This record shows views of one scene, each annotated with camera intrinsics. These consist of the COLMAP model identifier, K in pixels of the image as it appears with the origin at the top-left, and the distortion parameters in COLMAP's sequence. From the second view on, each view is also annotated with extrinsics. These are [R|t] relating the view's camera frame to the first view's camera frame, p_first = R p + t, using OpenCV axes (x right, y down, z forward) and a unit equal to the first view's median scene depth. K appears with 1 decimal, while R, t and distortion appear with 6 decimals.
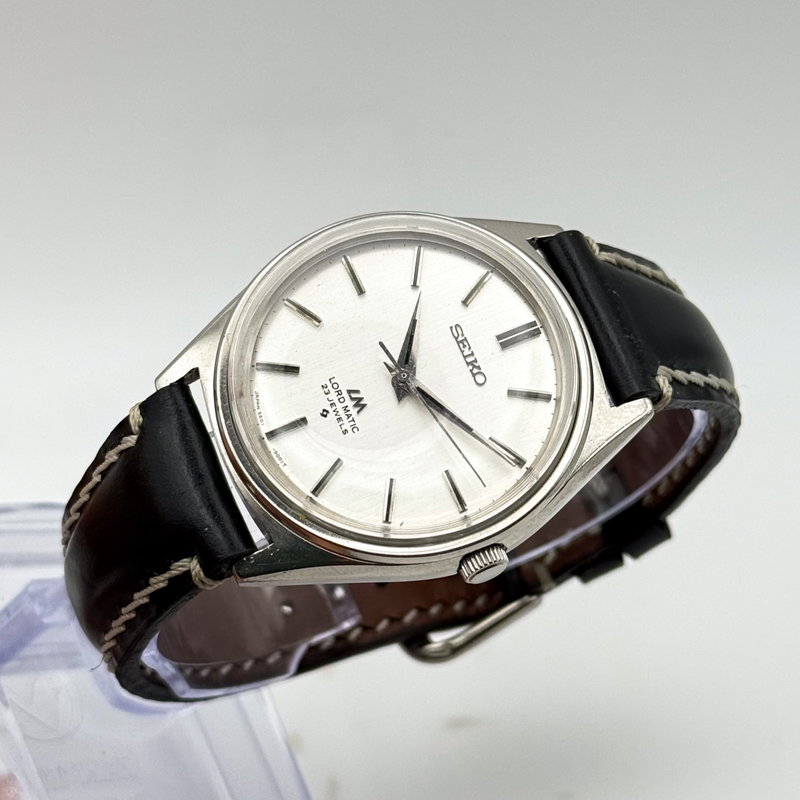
lens RADIAL K [[2207.1, 0, 400.0], [0, 2207.1, 400.0], [0, 0, 1]] dist [-0.019355, 2.495735]
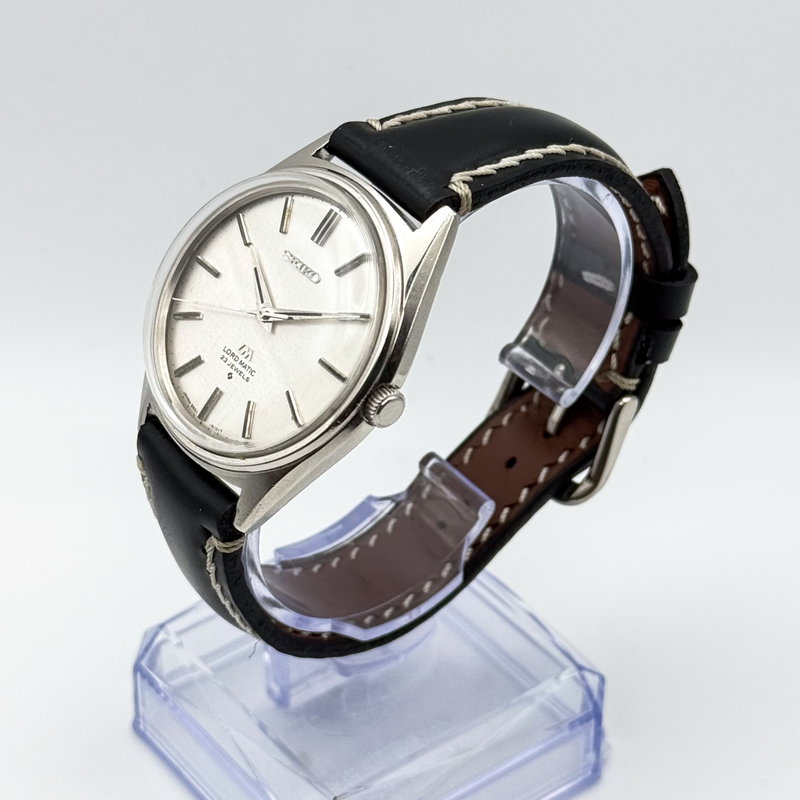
lens RADIAL K [[2207.1, 0, 400.0], [0, 2207.1, 400.0], [0, 0, 1]] dist [-0.019355, 2.495735]
pose [[0.746594, -0.558212, -0.361935, 0.456486], [0.530126, 0.827872, -0.183291, 0.282245], [0.401951, -0.055027, 0.914006, -0.062782]]
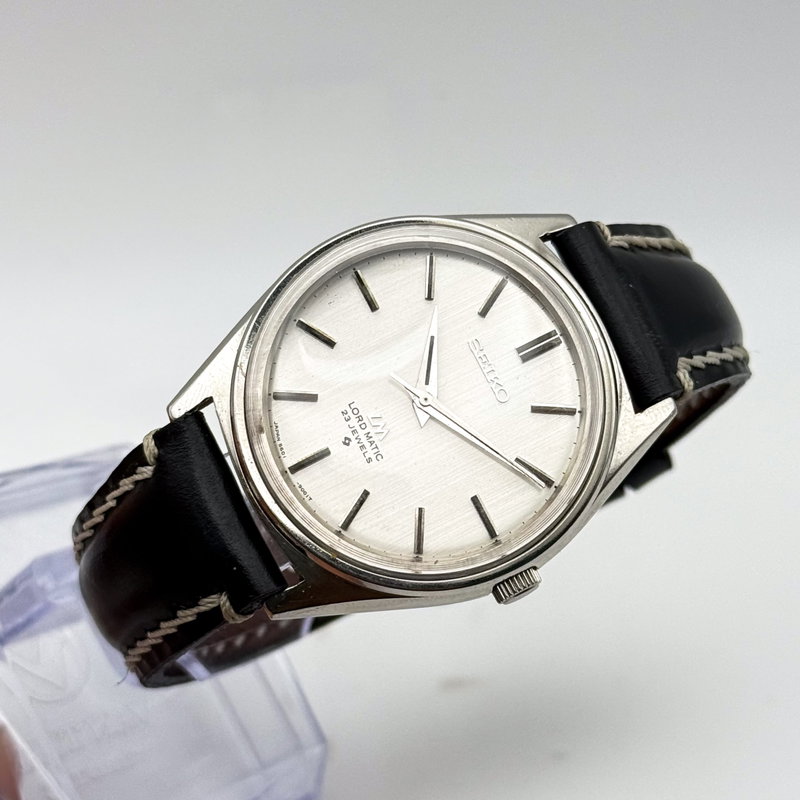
lens RADIAL K [[2207.1, 0, 400.0], [0, 2207.1, 400.0], [0, 0, 1]] dist [-0.019355, 2.495735]
pose [[0.997203, -0.057865, 0.047300, -0.054984], [0.048730, 0.983265, 0.175544, -0.179869], [-0.056666, -0.172749, 0.983335, 0.039419]]
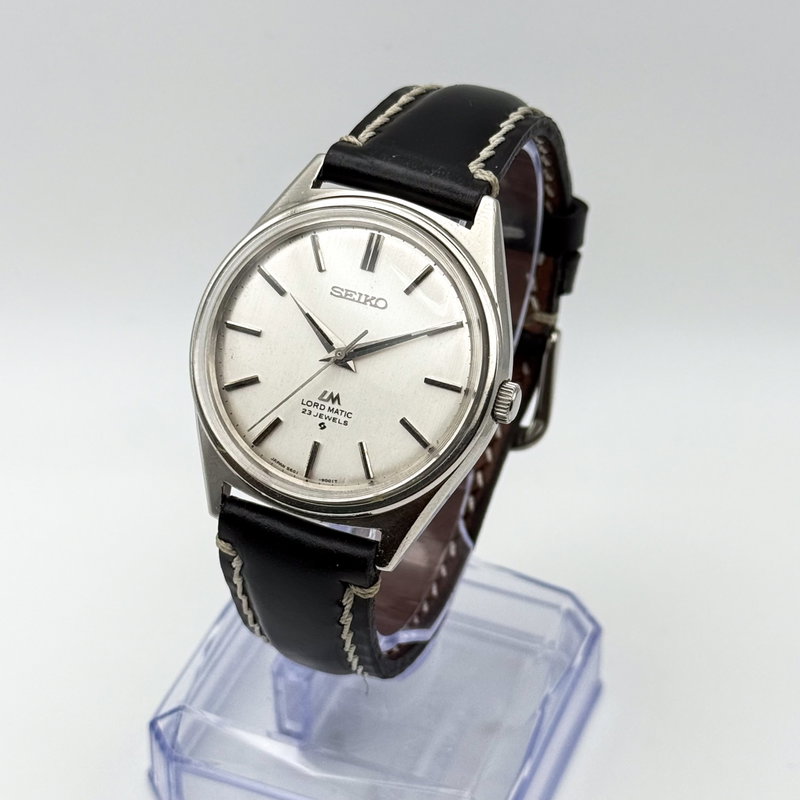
lens RADIAL K [[2207.1, 0, 400.0], [0, 2207.1, 400.0], [0, 0, 1]] dist [-0.019355, 2.495735]
pose [[0.623712, -0.776621, -0.088564, 0.105112], [0.780396, 0.612272, 0.126907, -0.117715], [-0.044333, -0.148269, 0.987953, -0.159715]]
